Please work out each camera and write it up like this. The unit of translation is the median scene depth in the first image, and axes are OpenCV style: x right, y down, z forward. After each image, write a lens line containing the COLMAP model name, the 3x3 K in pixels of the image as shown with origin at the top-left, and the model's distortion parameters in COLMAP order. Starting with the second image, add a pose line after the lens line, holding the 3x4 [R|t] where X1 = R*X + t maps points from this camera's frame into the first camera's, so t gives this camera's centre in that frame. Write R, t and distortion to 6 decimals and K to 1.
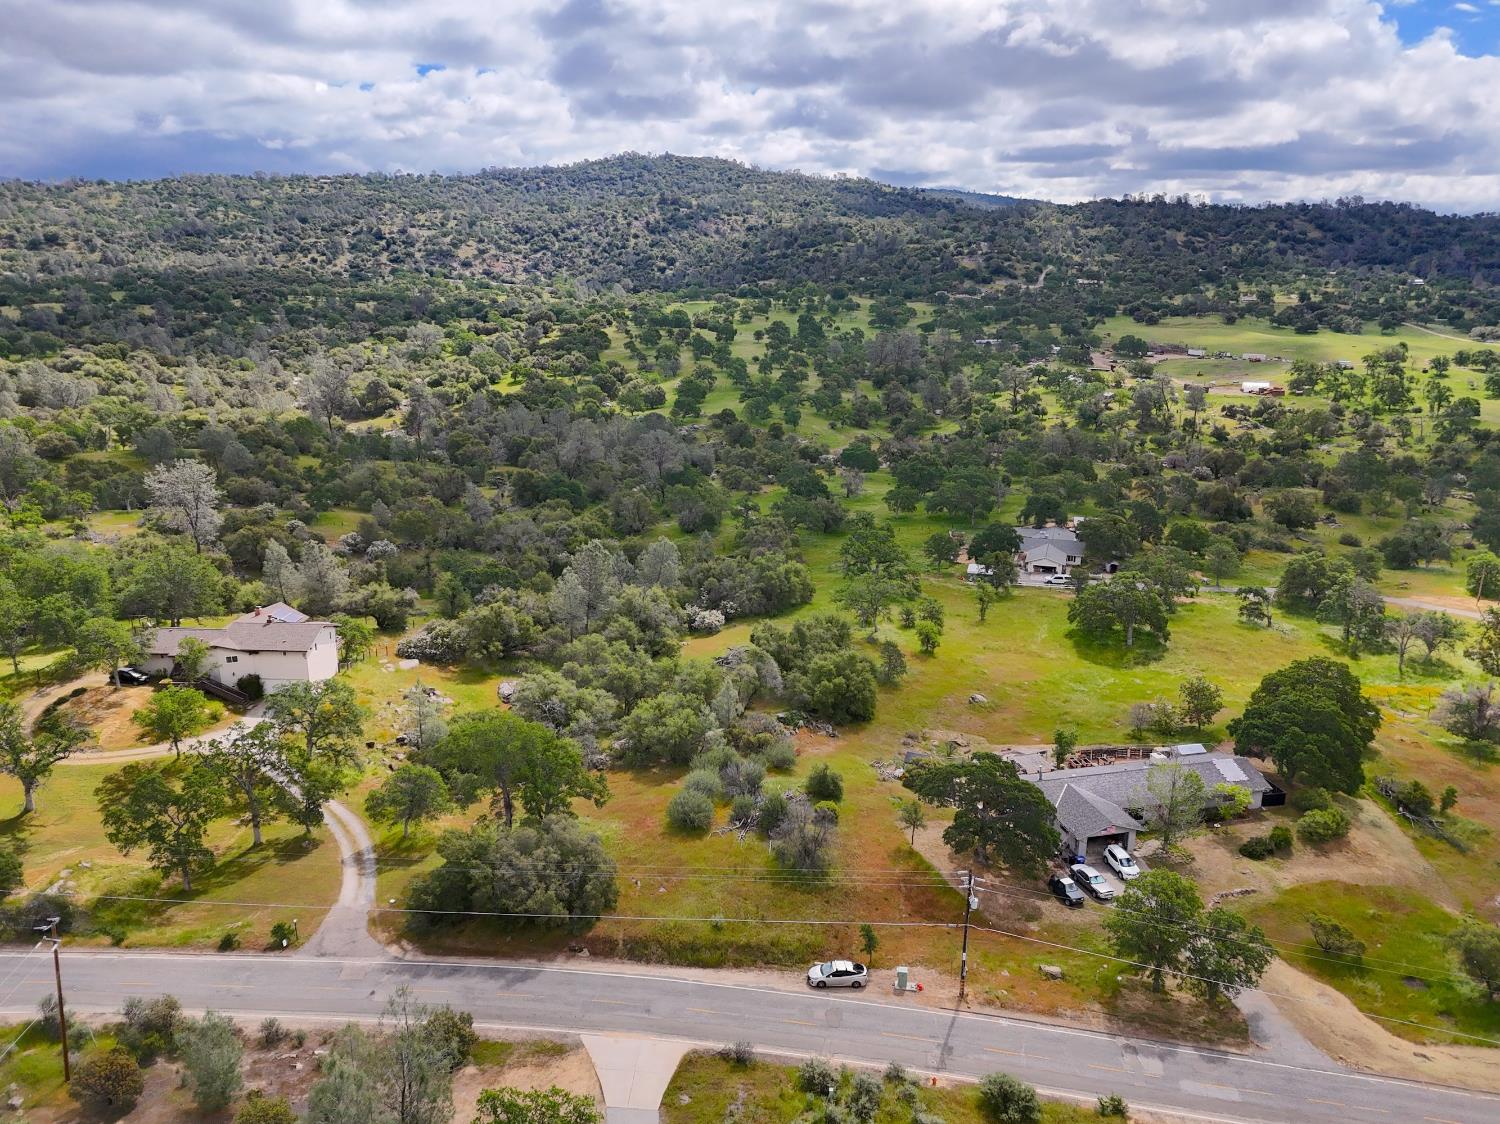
lens RADIAL K [[1100.4, 0, 751.6], [0, 1100.4, 535.3], [0, 0, 1]] dist [0.085607, -0.090246]
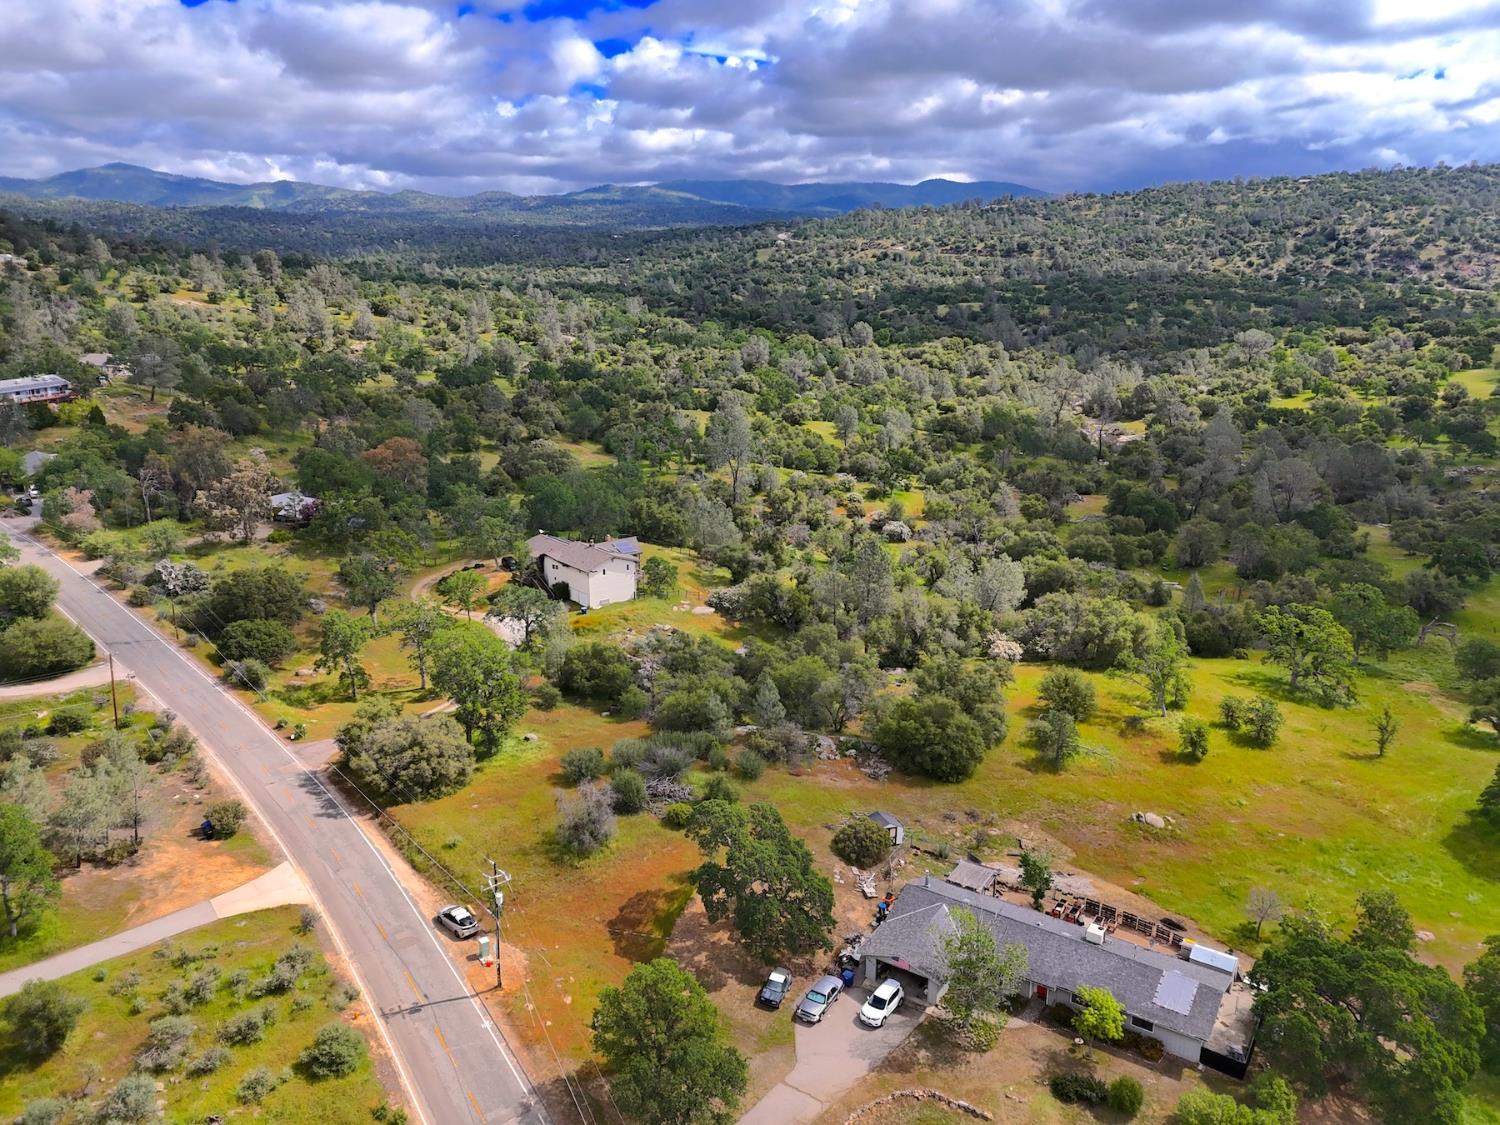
lens RADIAL K [[1100.4, 0, 751.6], [0, 1100.4, 535.8], [0, 0, 1]] dist [0.085607, -0.090246]
pose [[0.674380, 0.179231, -0.716301, 0.157150], [-0.181710, 0.980543, 0.074274, -0.016043], [0.715676, 0.080071, 0.693827, 0.069290]]
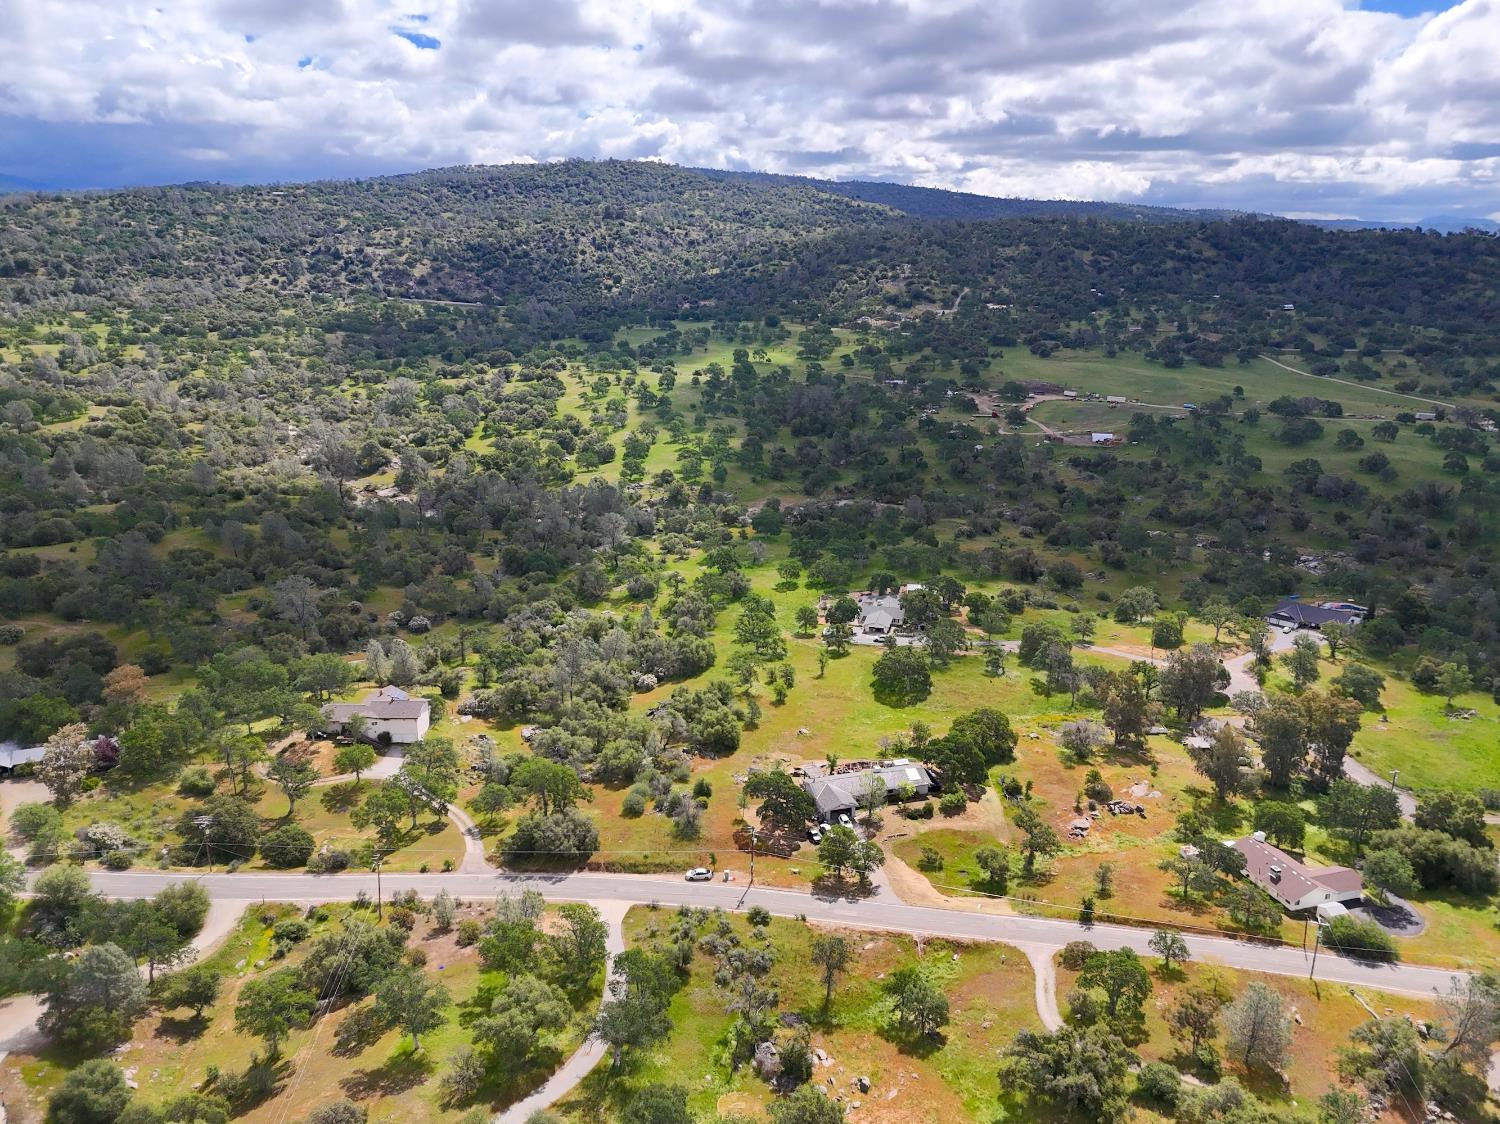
lens RADIAL K [[1100.4, 0, 751.6], [0, 1100.4, 535.3], [0, 0, 1]] dist [0.085607, -0.090246]
pose [[0.998910, -0.013693, 0.044615, 0.015130], [0.012916, 0.999761, 0.017647, -0.054753], [-0.044846, -0.017052, 0.998848, -0.203721]]
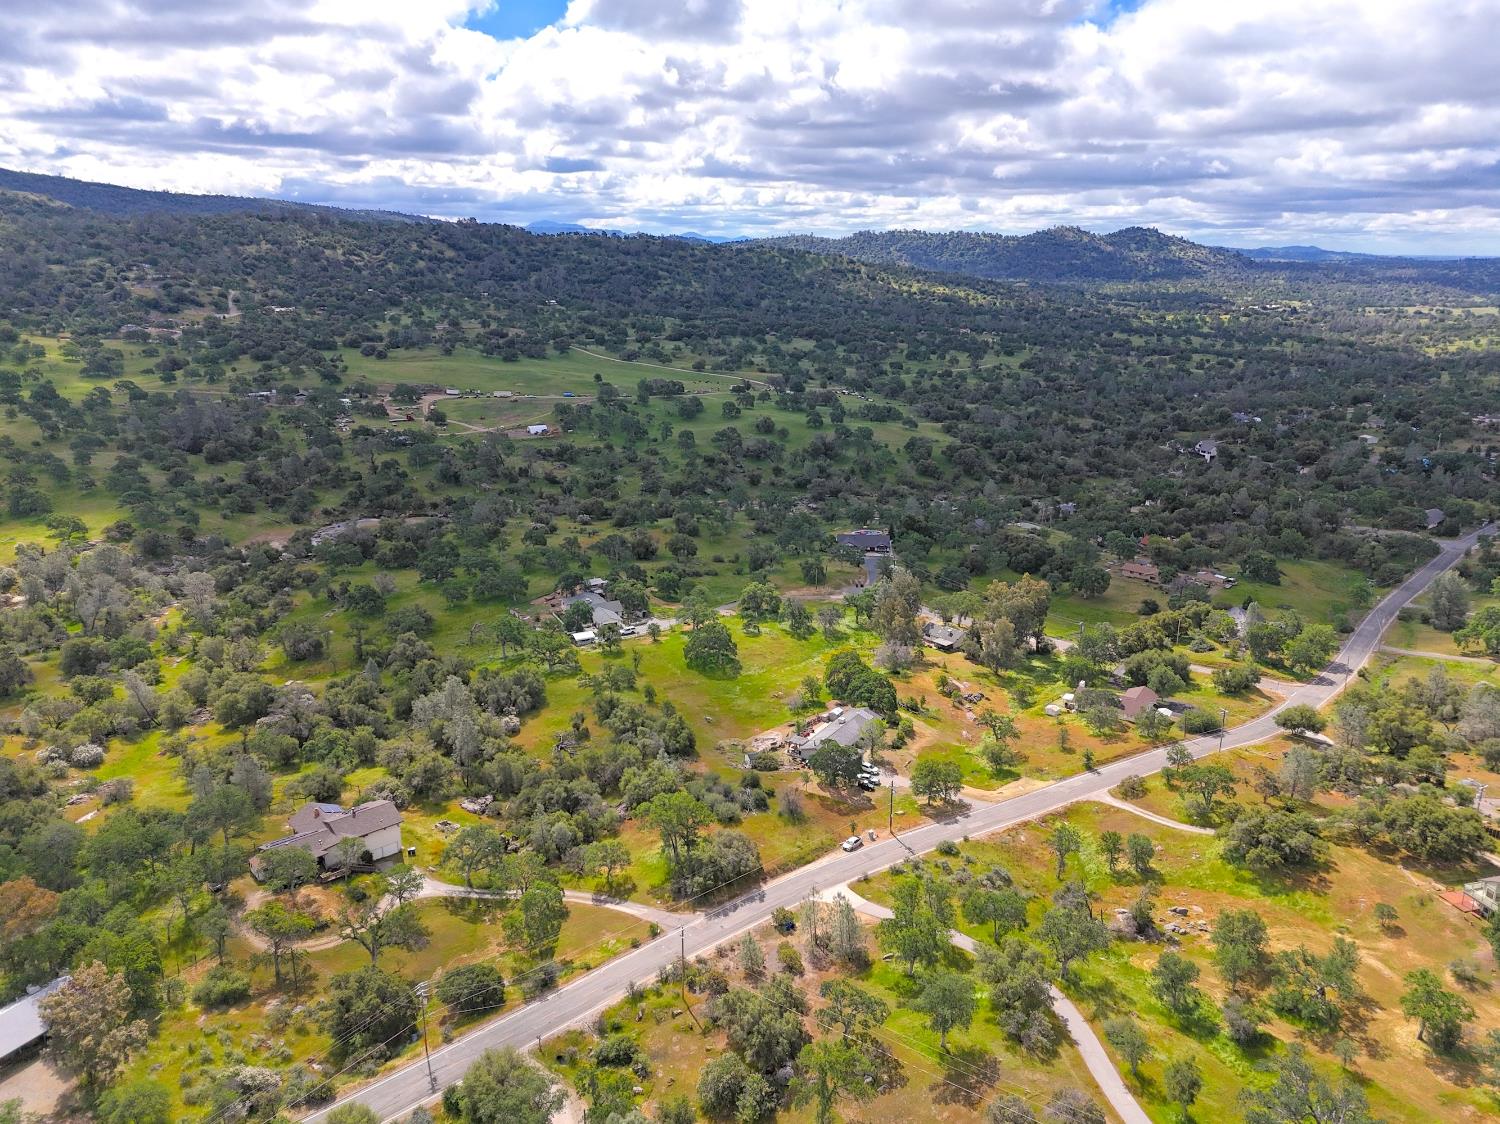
lens RADIAL K [[1092.3, 0, 750.0], [0, 1092.3, 562.0], [0, 0, 1]] dist [0.094273, -0.096896]
pose [[0.724247, -0.195783, 0.661162, -0.248688], [0.167911, 0.980056, 0.106281, -0.079661], [-0.668784, 0.034043, 0.742677, -0.103246]]
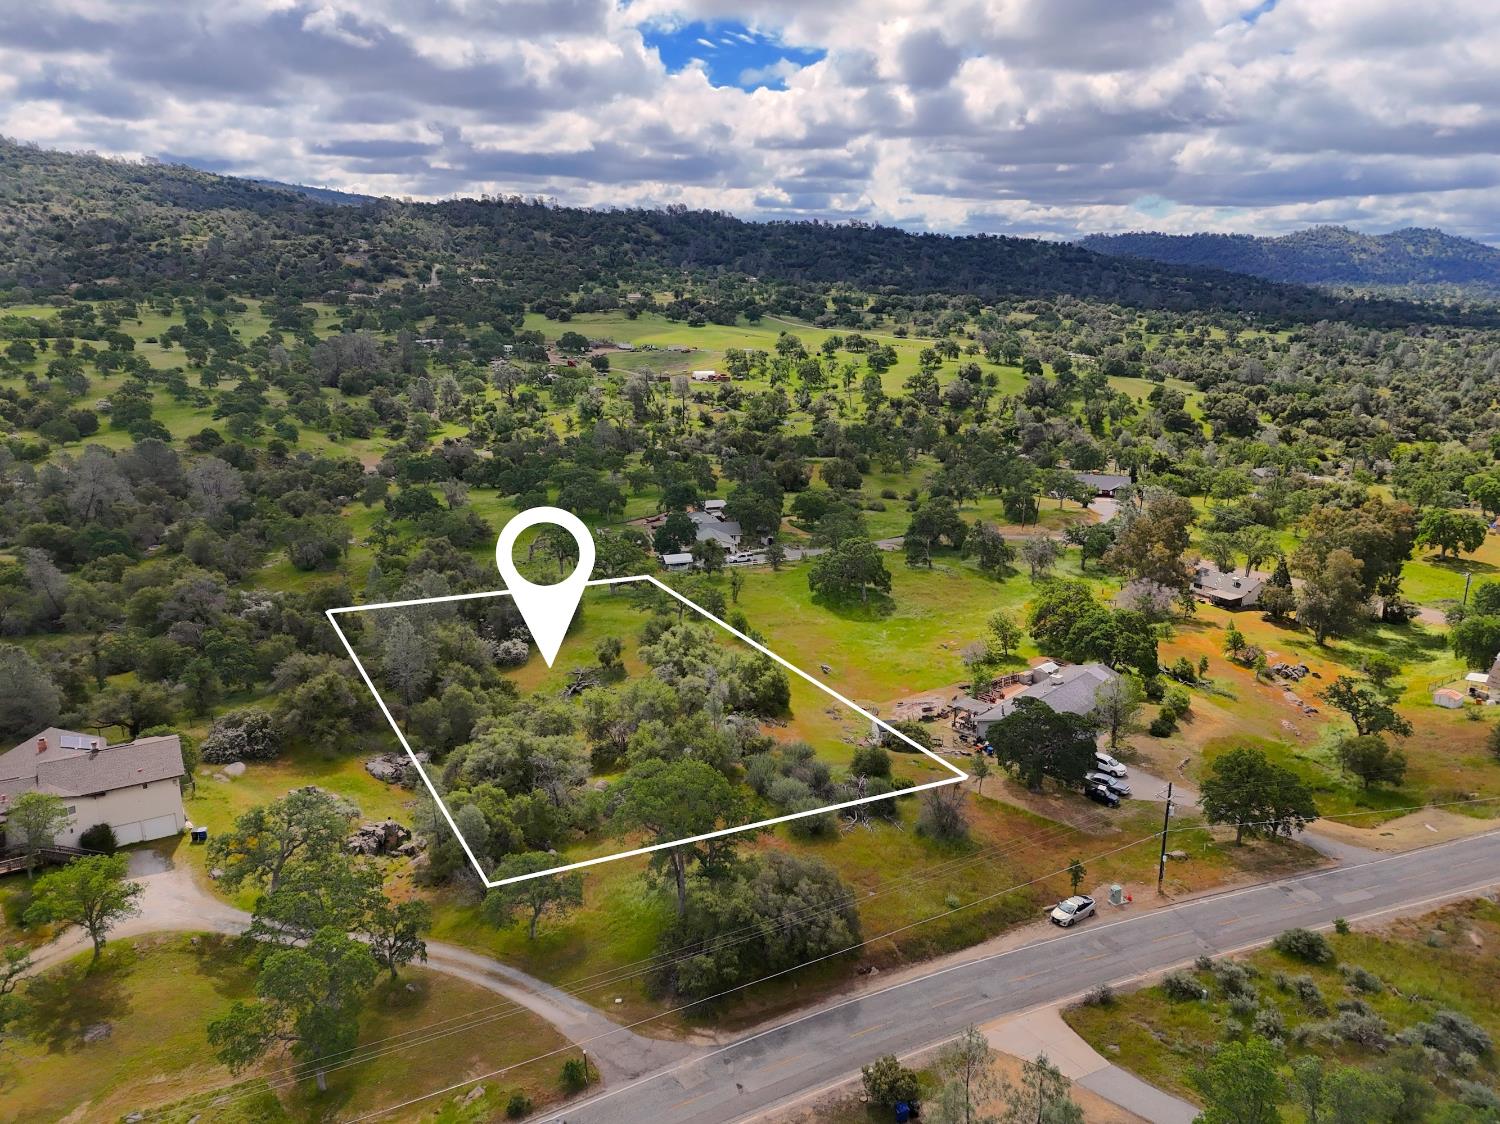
lens RADIAL K [[1095.9, 0, 750.0], [0, 1095.9, 562.0], [0, 0, 1]] dist [0.072109, -0.070233]
pose [[0.842725, -0.146361, 0.518066, -0.114978], [0.133354, 0.989095, 0.062510, -0.009365], [-0.521566, 0.016407, 0.853053, 0.036565]]
